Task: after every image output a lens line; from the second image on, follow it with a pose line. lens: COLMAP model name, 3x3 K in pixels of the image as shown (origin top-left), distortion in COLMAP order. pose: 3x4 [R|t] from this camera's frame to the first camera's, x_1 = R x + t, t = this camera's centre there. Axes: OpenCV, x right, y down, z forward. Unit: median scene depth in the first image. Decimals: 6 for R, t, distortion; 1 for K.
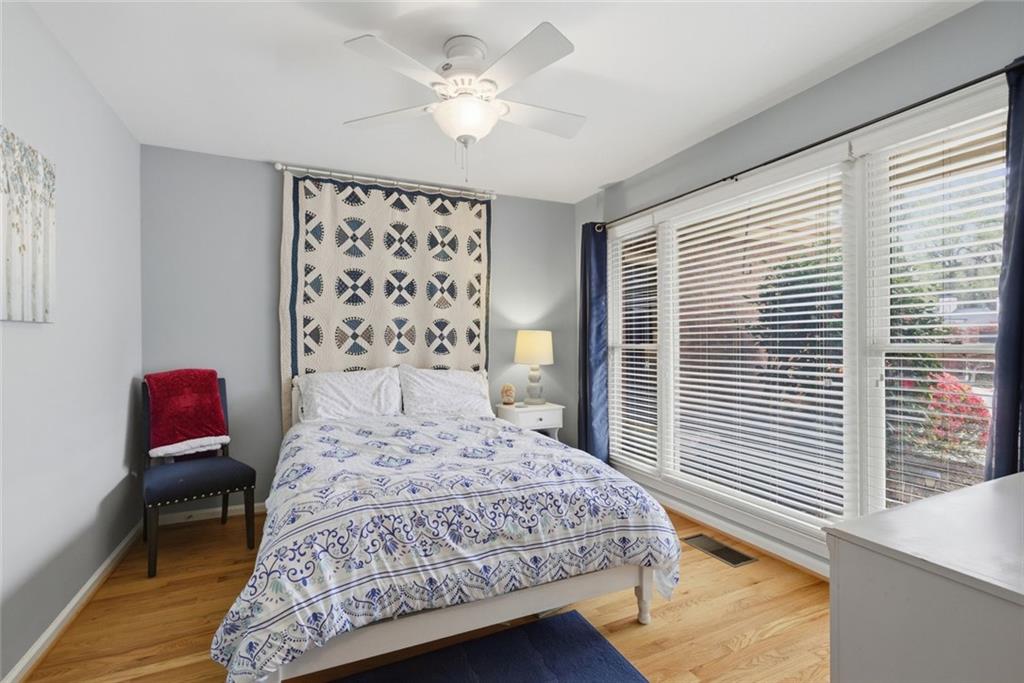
lens RADIAL K [[467.4, 0, 511.1], [0, 467.4, 337.7], [0, 0, 1]] dist [-0.004778, 0.000999]
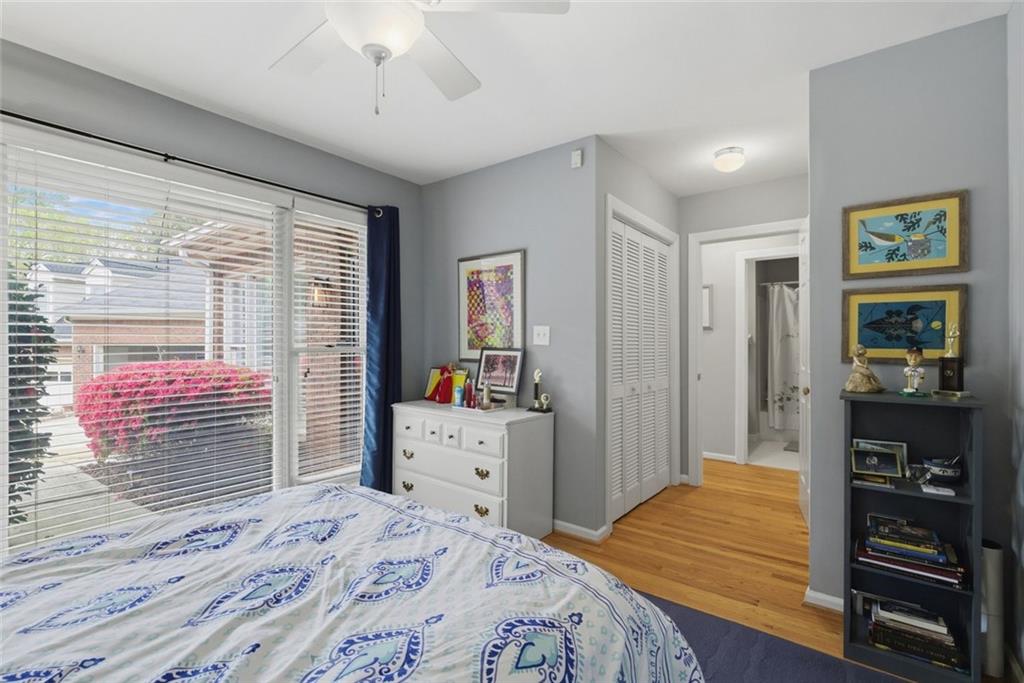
lens RADIAL K [[467.4, 0, 507.7], [0, 467.4, 342.9], [0, 0, 1]] dist [-0.004778, 0.000999]
pose [[-0.459174, 0.002886, 0.888341, -0.817719], [0.003705, 0.999992, -0.001334, 0.004795], [-0.888338, 0.002679, -0.459181, 1.184557]]
